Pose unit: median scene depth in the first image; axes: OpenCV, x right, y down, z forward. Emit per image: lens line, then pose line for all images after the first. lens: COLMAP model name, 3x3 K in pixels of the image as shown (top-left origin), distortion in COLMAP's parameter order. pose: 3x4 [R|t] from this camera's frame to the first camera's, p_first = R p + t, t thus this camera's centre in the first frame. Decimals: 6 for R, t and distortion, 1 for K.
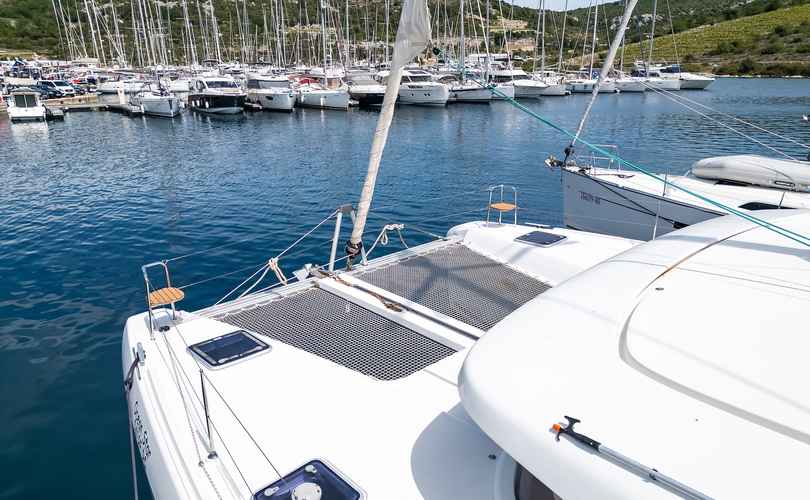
lens RADIAL K [[571.1, 0, 405.0], [0, 571.1, 250.0], [0, 0, 1]] dist [0.044124, -0.038588]
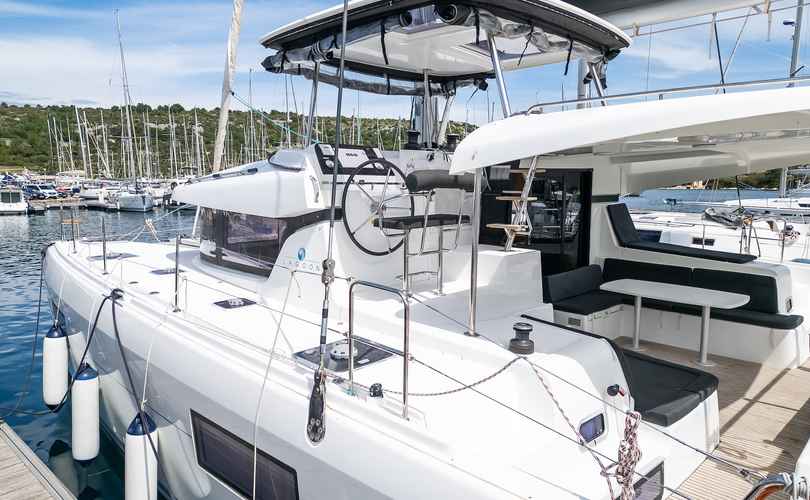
lens RADIAL K [[571.1, 0, 405.0], [0, 571.1, 250.0], [0, 0, 1]] dist [0.044124, -0.038588]
pose [[0.999498, -0.002031, 0.031618, 0.044194], [0.008207, 0.980480, -0.196449, 0.046282], [-0.030602, 0.196610, 0.980004, -0.059662]]
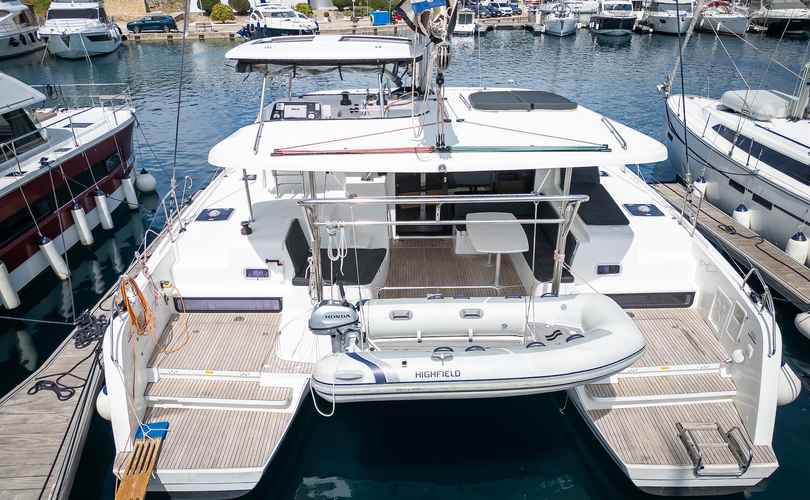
lens RADIAL K [[571.1, 0, 405.0], [0, 571.1, 250.0], [0, 0, 1]] dist [0.044124, -0.038588]
pose [[0.729908, 0.281339, -0.622963, 0.164448], [-0.200927, 0.959415, 0.197866, 0.014161], [0.653348, -0.019254, 0.756813, -0.079414]]
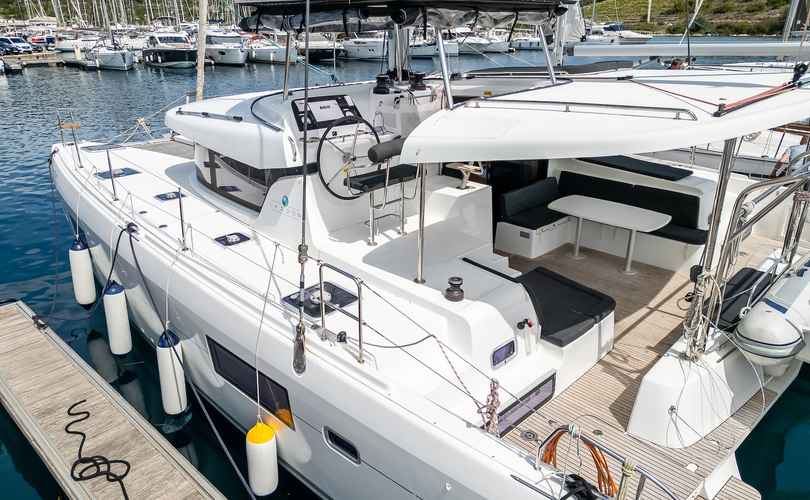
lens RADIAL K [[571.1, 0, 405.0], [0, 571.1, 250.0], [0, 0, 1]] dist [0.044124, -0.038588]
pose [[0.999127, -0.015340, 0.038858, 0.048955], [0.012963, 0.998071, 0.060708, 0.032003], [-0.039714, -0.060152, 0.997399, -0.079328]]
